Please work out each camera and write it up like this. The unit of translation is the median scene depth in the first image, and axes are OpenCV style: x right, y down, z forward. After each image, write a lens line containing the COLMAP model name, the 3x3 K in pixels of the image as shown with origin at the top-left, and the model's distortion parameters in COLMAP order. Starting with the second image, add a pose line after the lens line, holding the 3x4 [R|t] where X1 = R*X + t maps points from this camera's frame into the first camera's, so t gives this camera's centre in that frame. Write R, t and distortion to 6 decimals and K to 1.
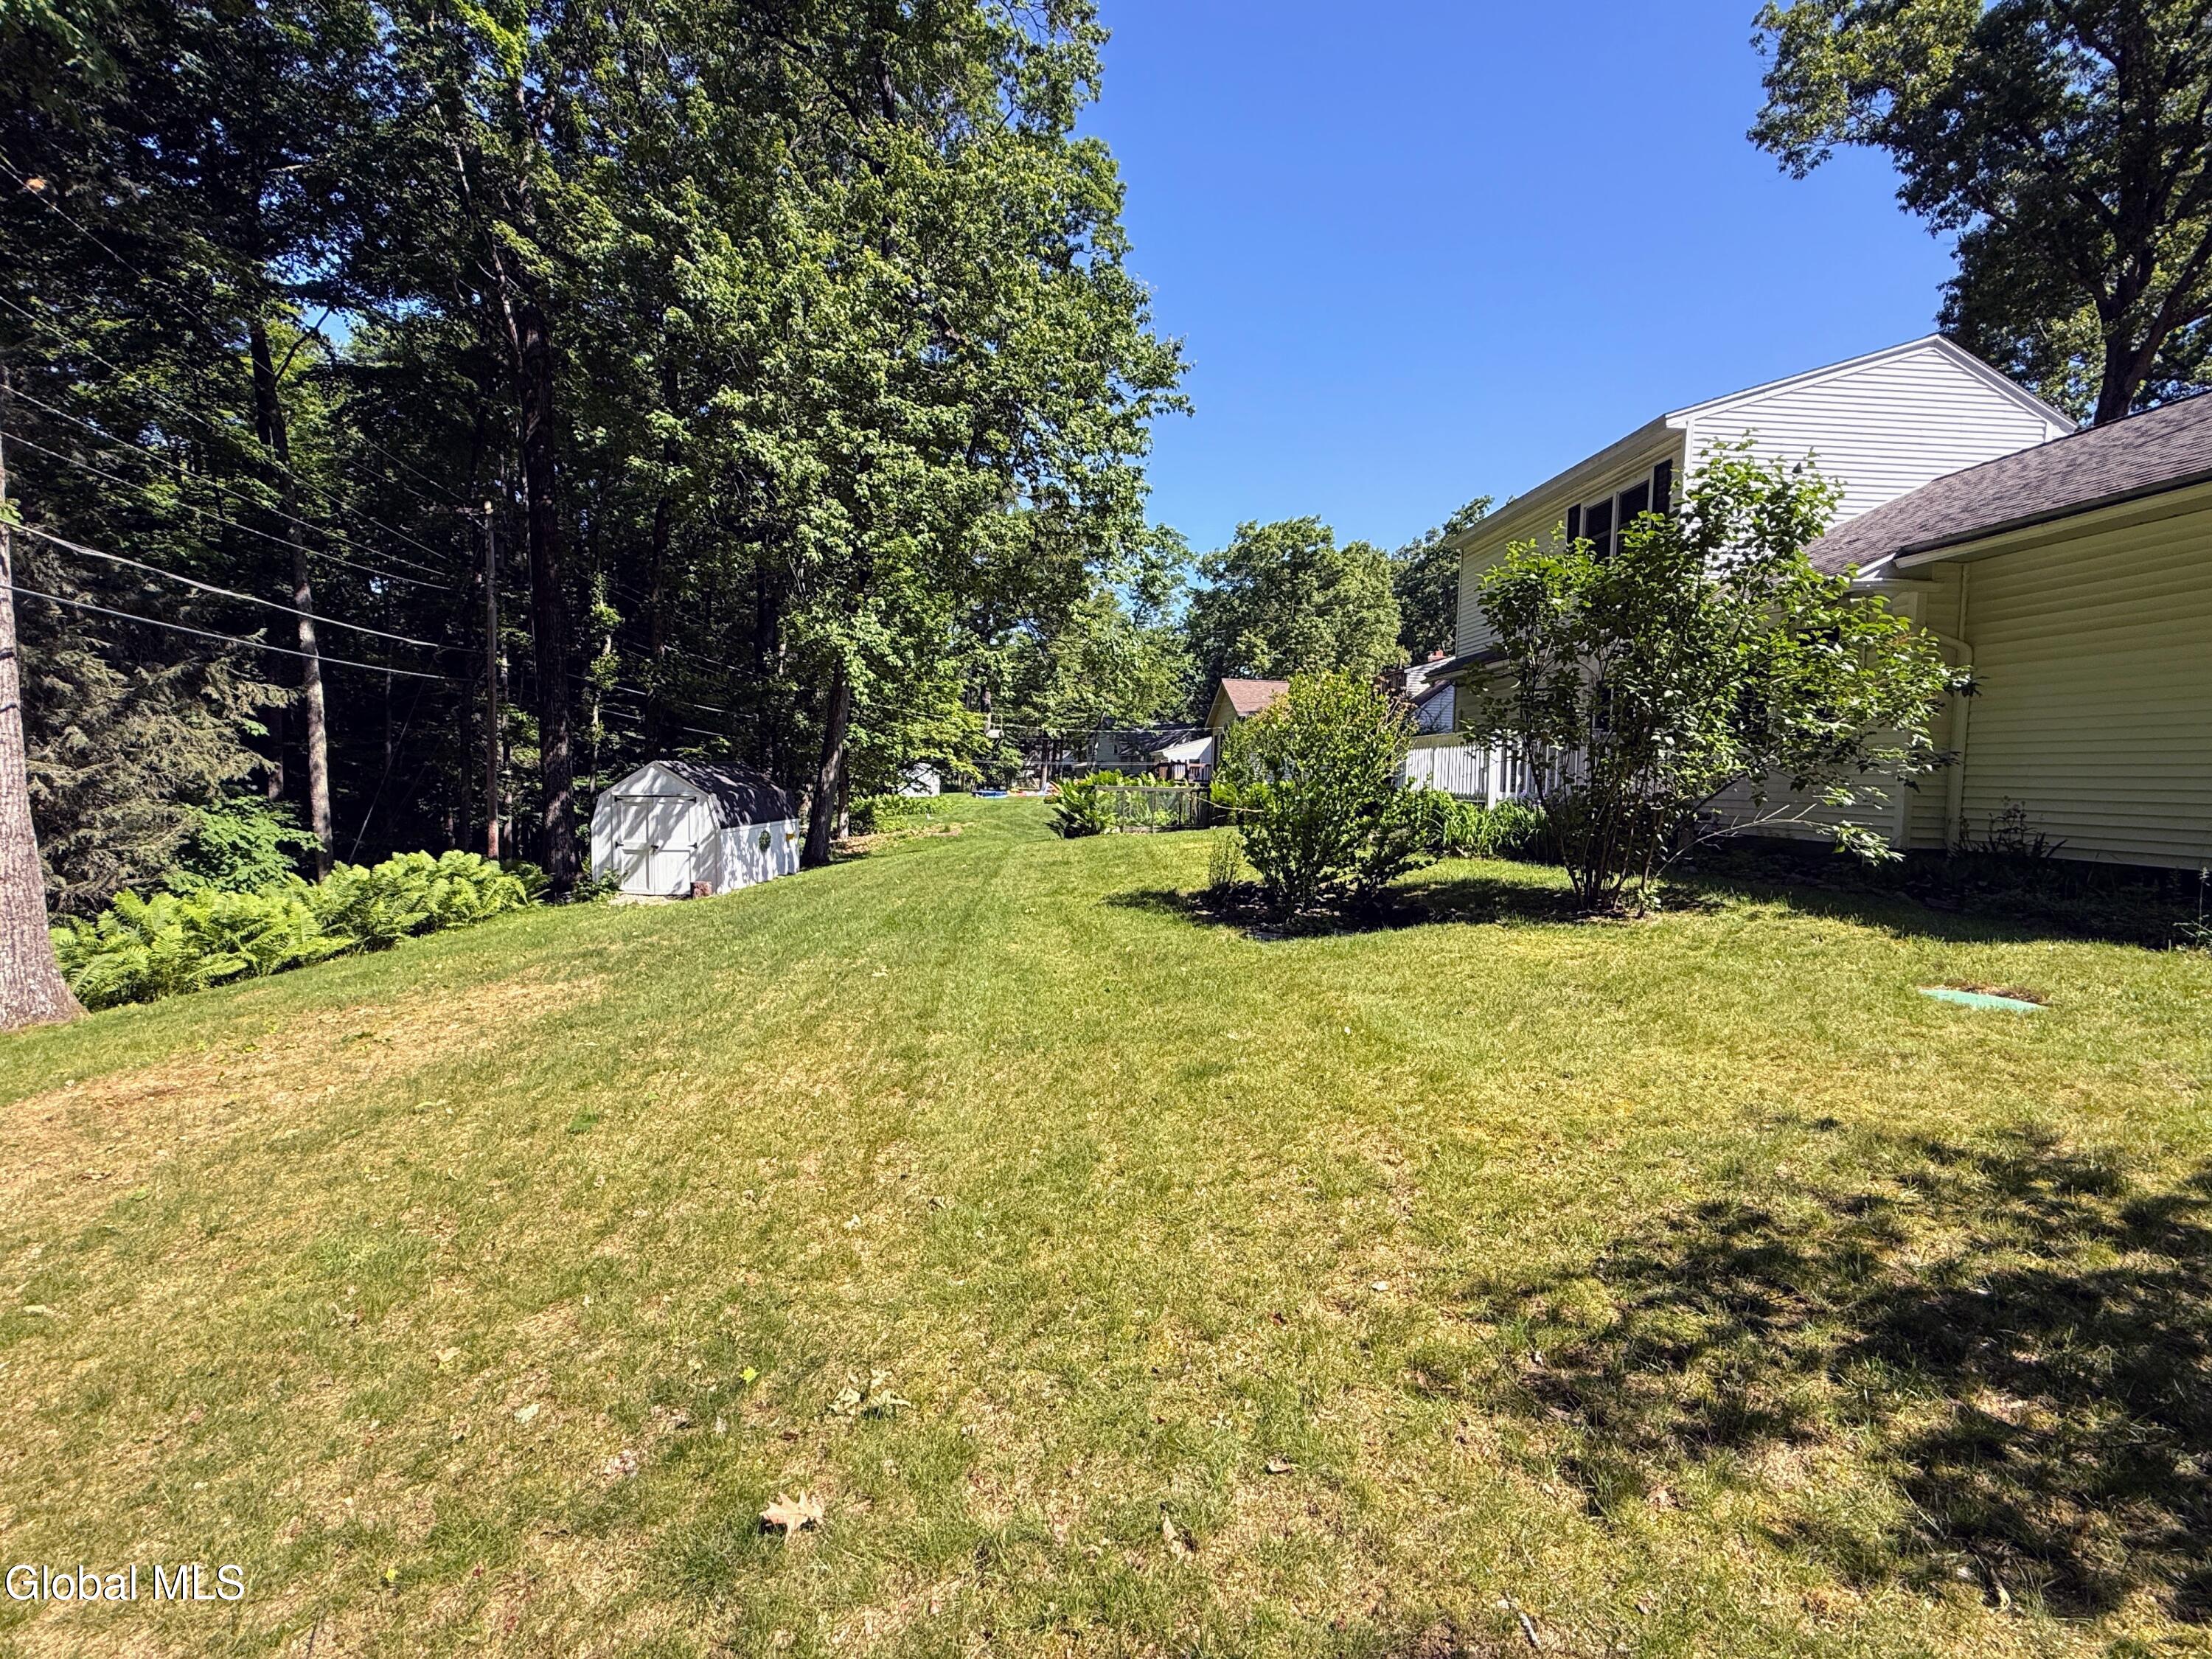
lens RADIAL K [[1022.4, 0, 1110.4], [0, 1022.4, 826.6], [0, 0, 1]] dist [-0.000304, 0.000358]
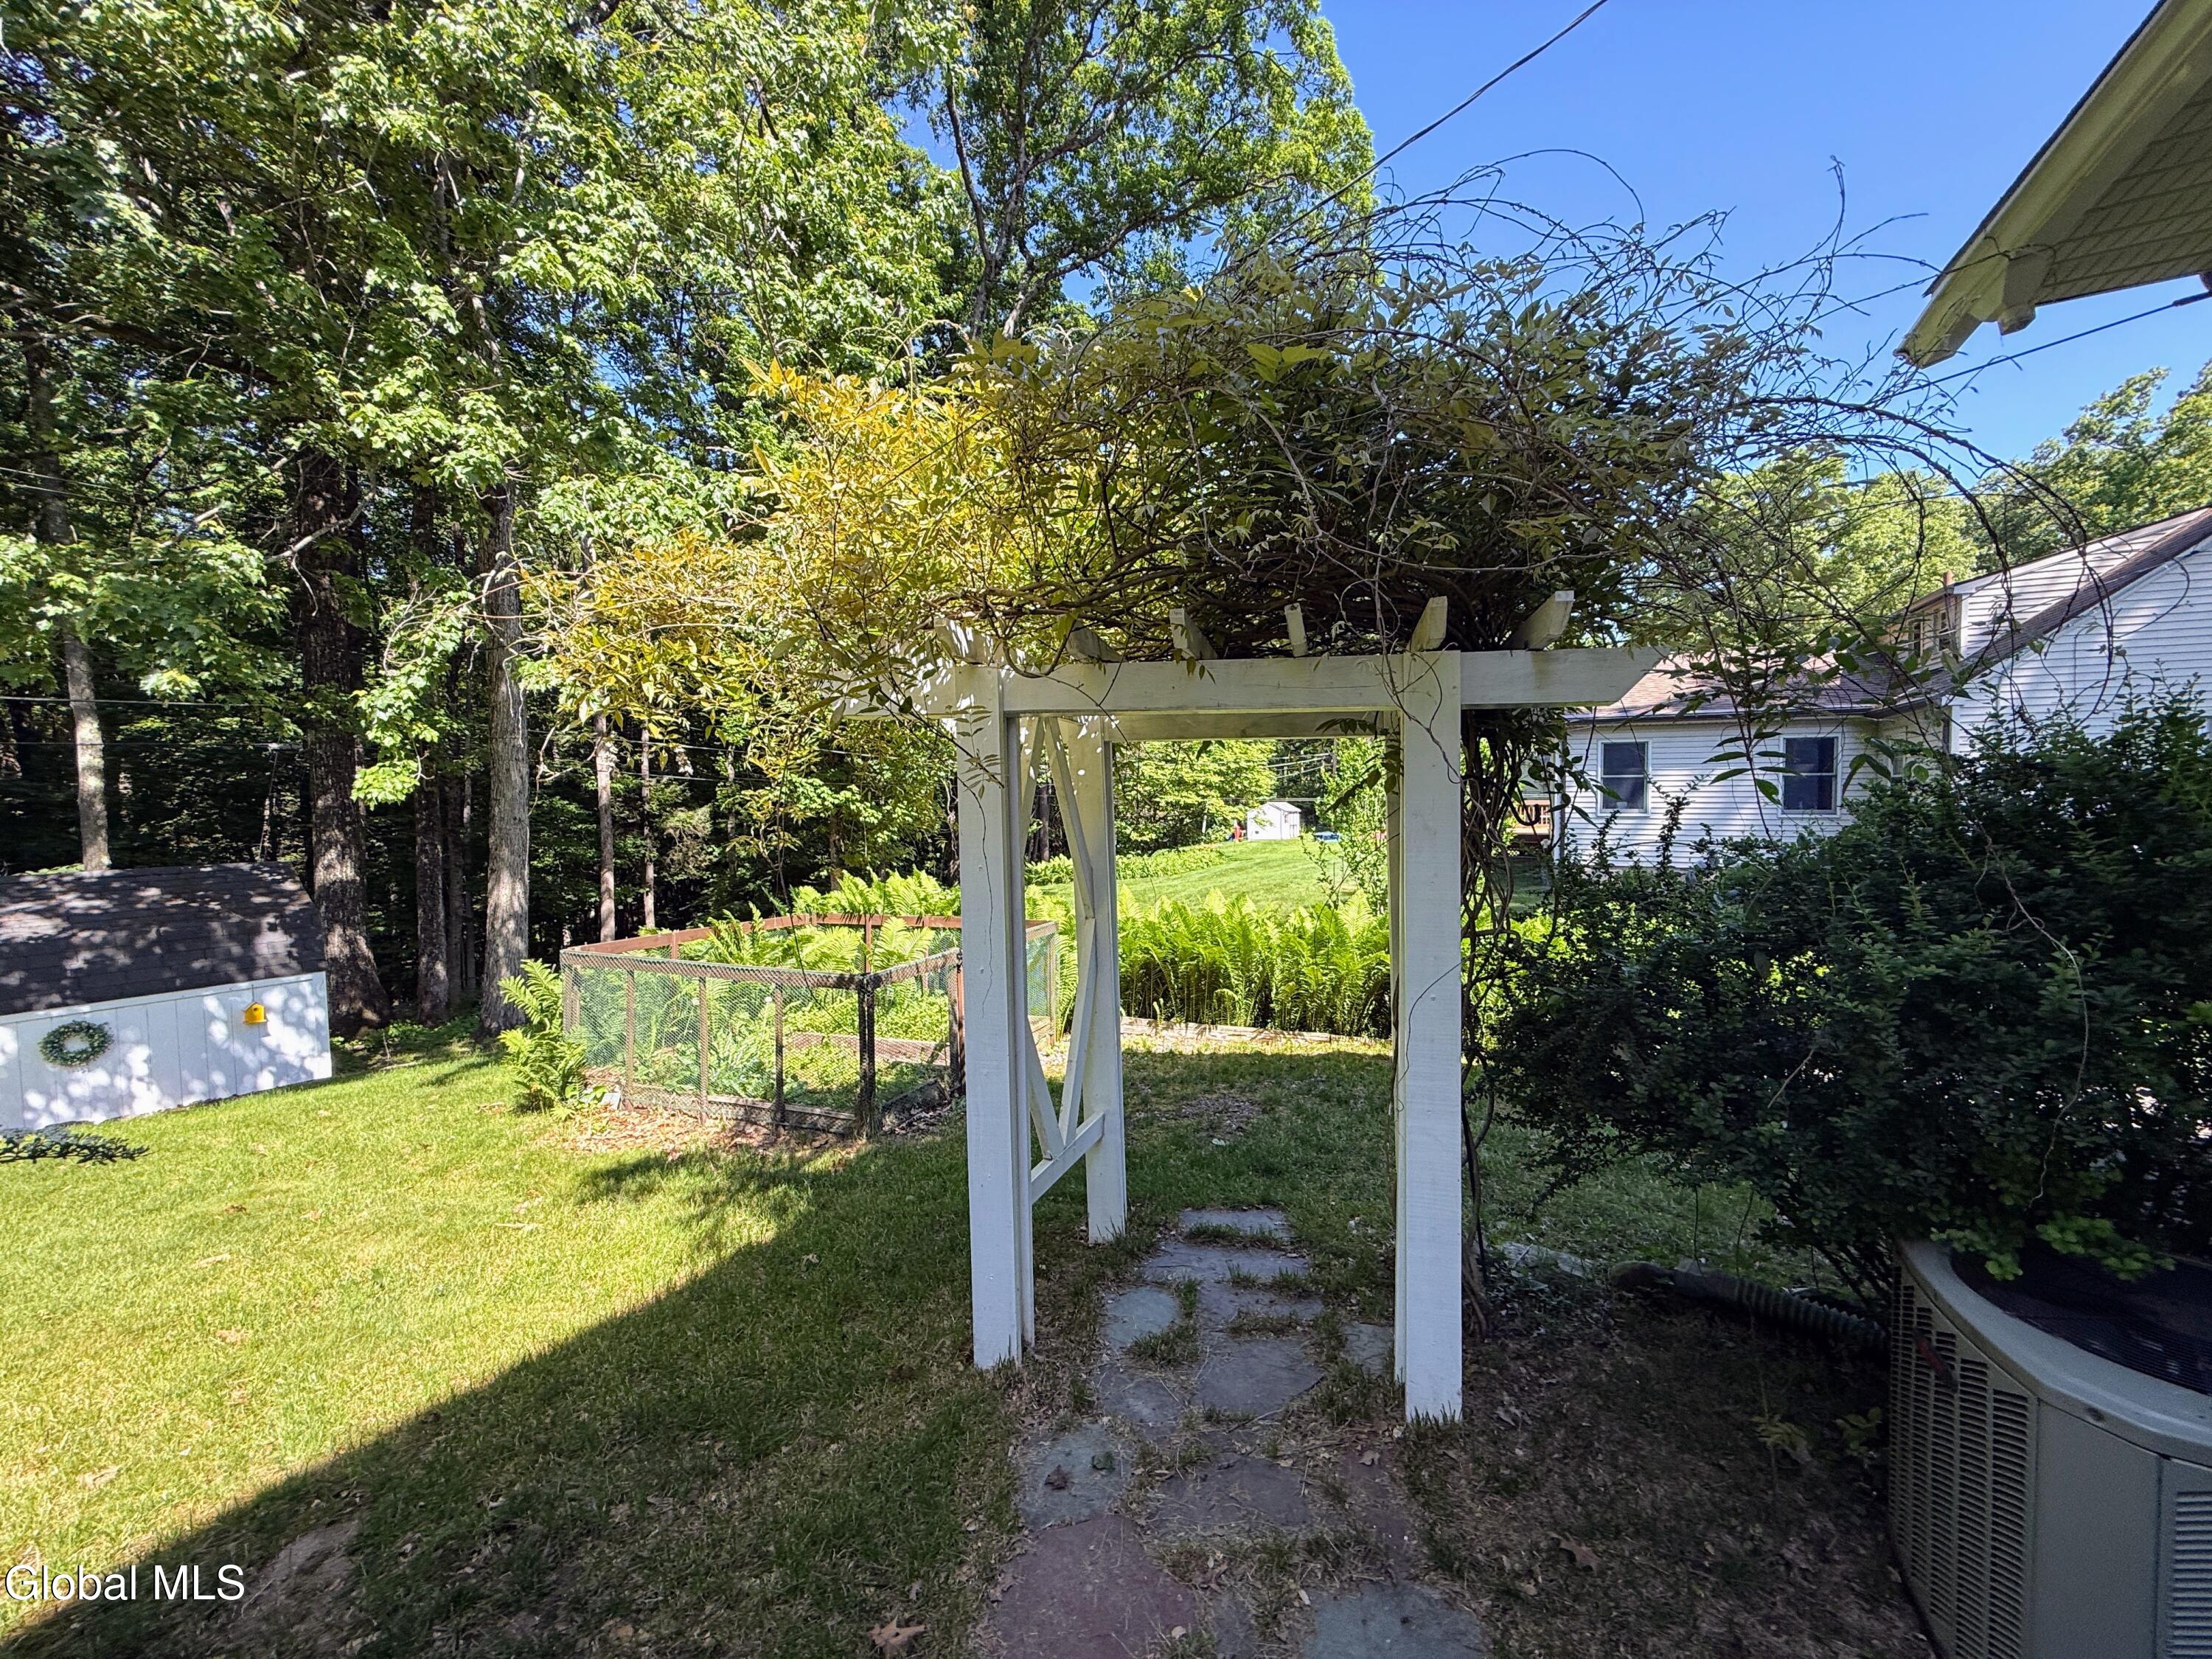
lens RADIAL K [[879.1, 0, 1111.8], [0, 879.1, 821.7], [0, 0, 1]] dist [0.002893, 0.000623]
pose [[0.871291, -0.015691, -0.490516, 0.179874], [0.001655, 0.999577, -0.029036, -0.051776], [0.490764, 0.024487, 0.870948, 0.570071]]
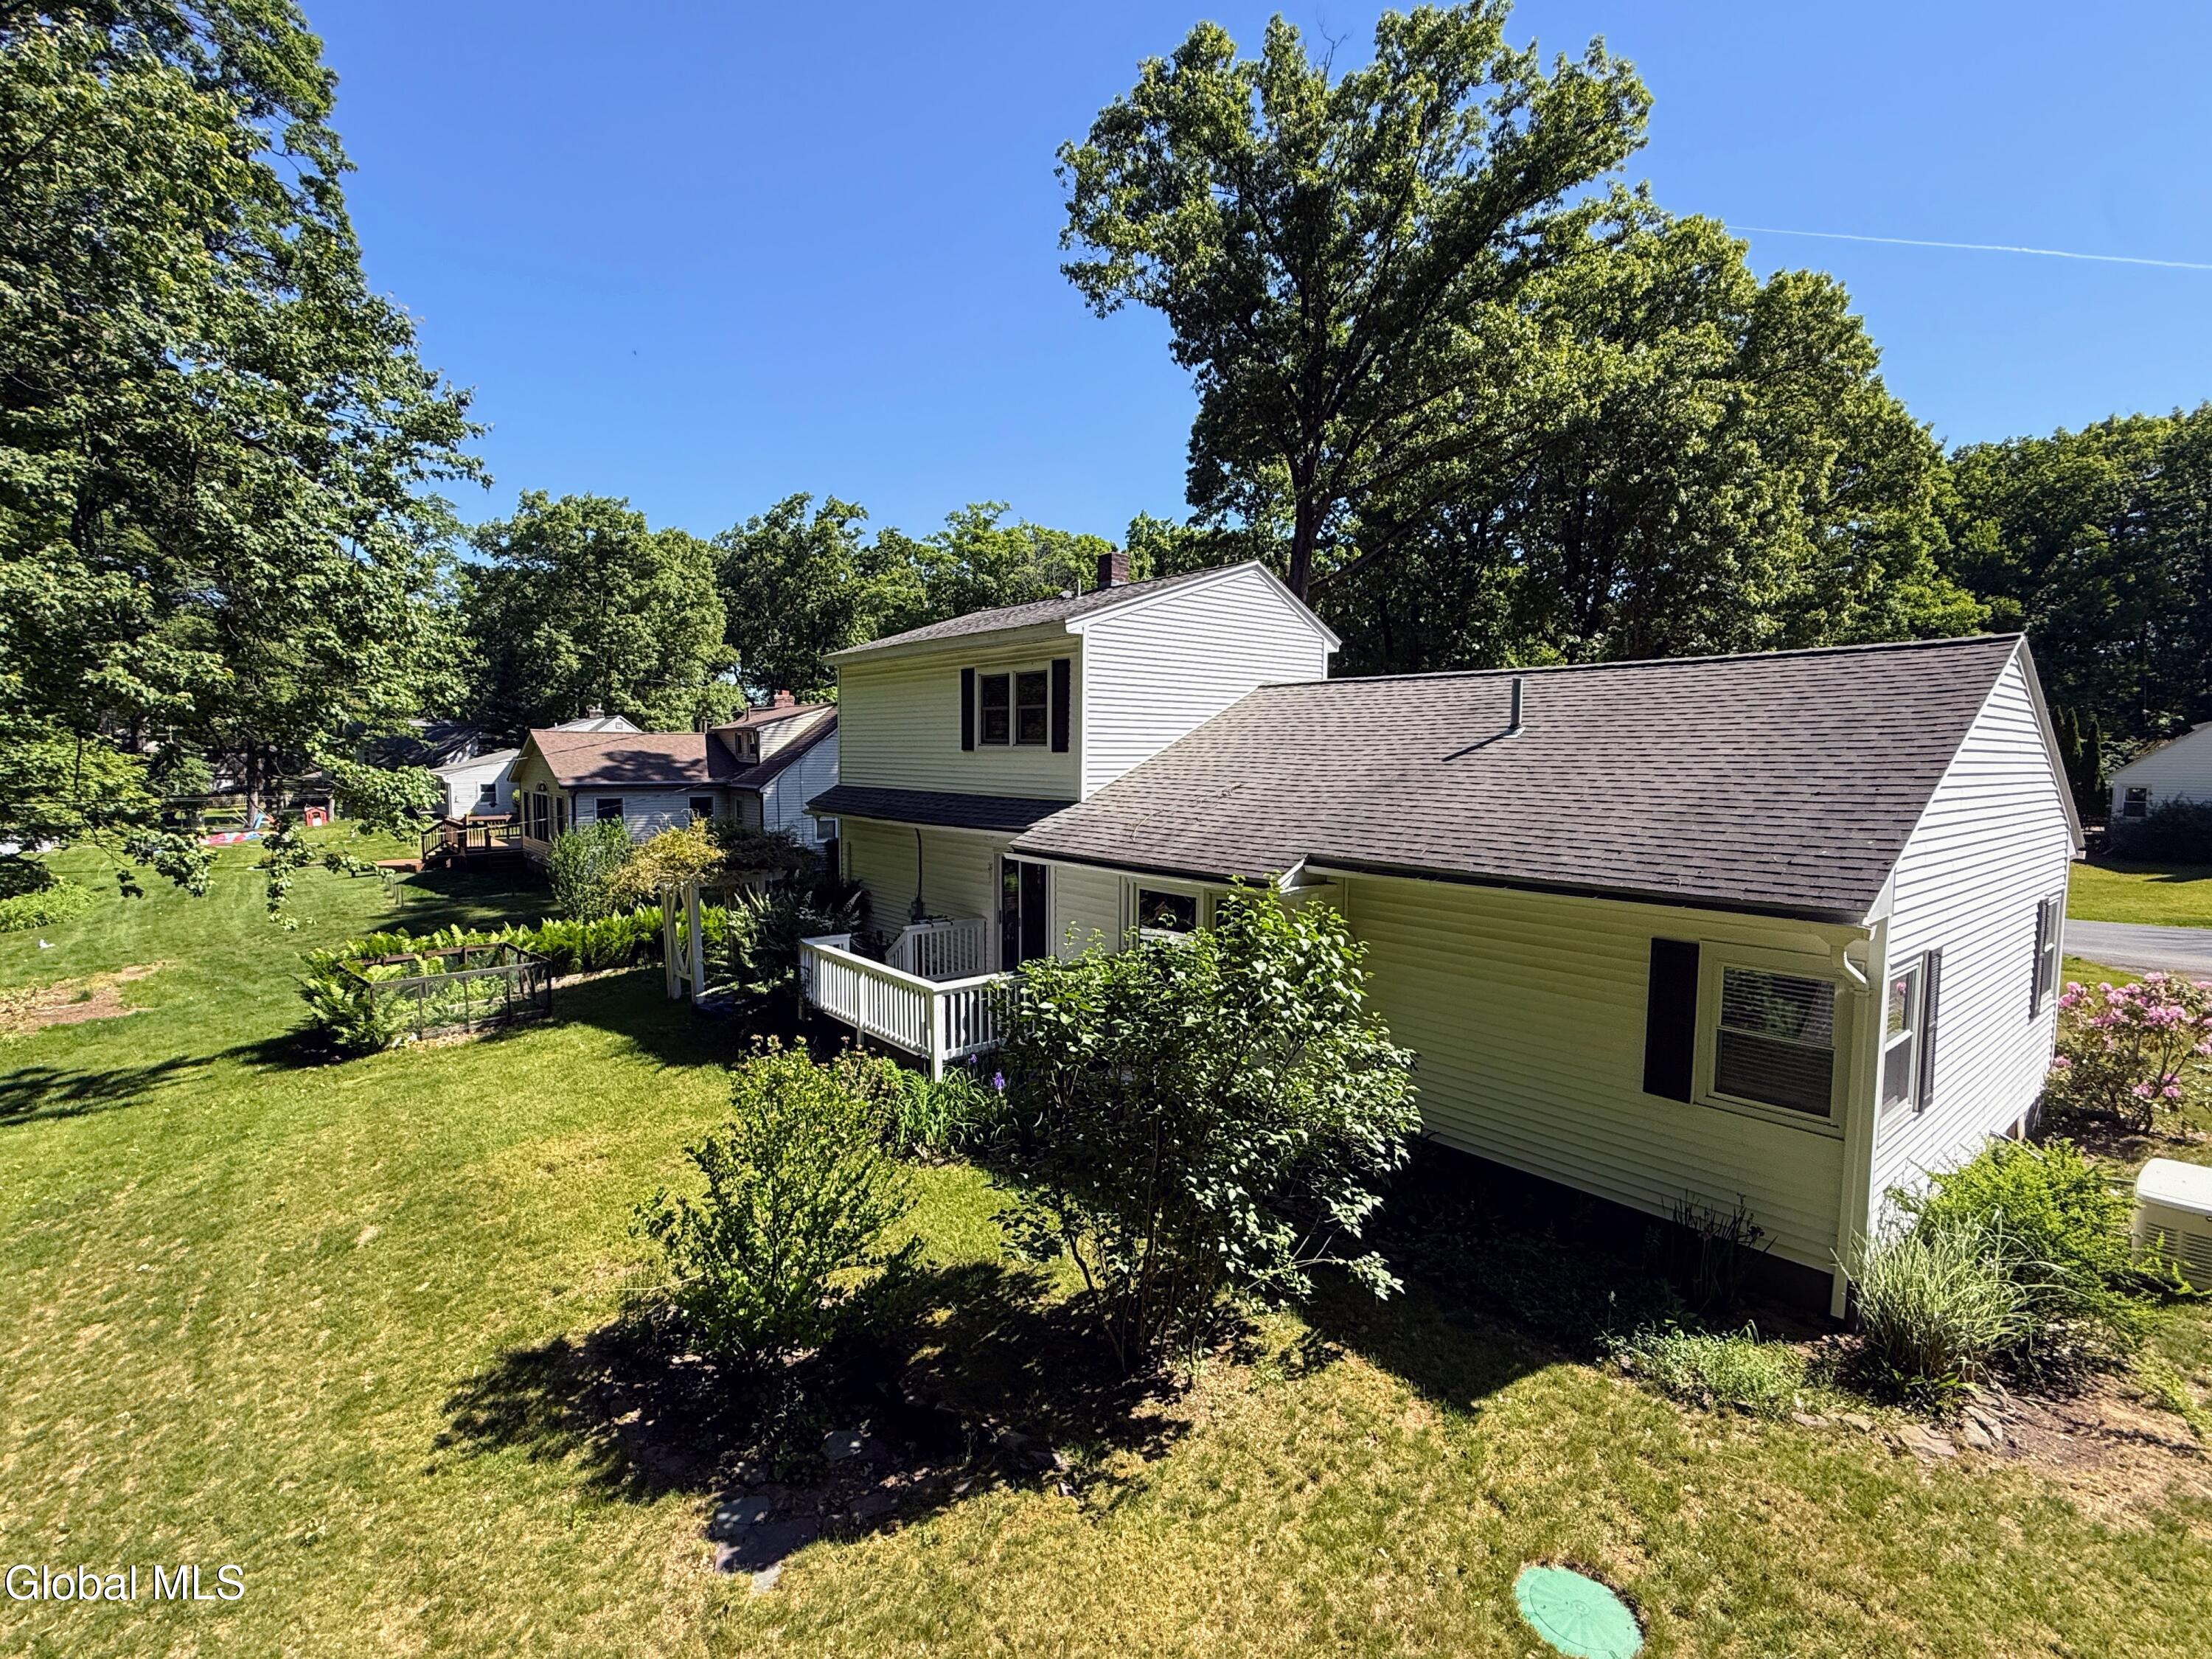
lens RADIAL K [[1022.4, 0, 1104.4], [0, 1022.4, 825.0], [0, 0, 1]] dist [-0.000304, 0.000358]
pose [[0.806202, -0.066806, 0.587857, -0.009906], [0.047236, 0.997701, 0.048601, -0.113095], [-0.589752, -0.011414, 0.807504, 0.078896]]
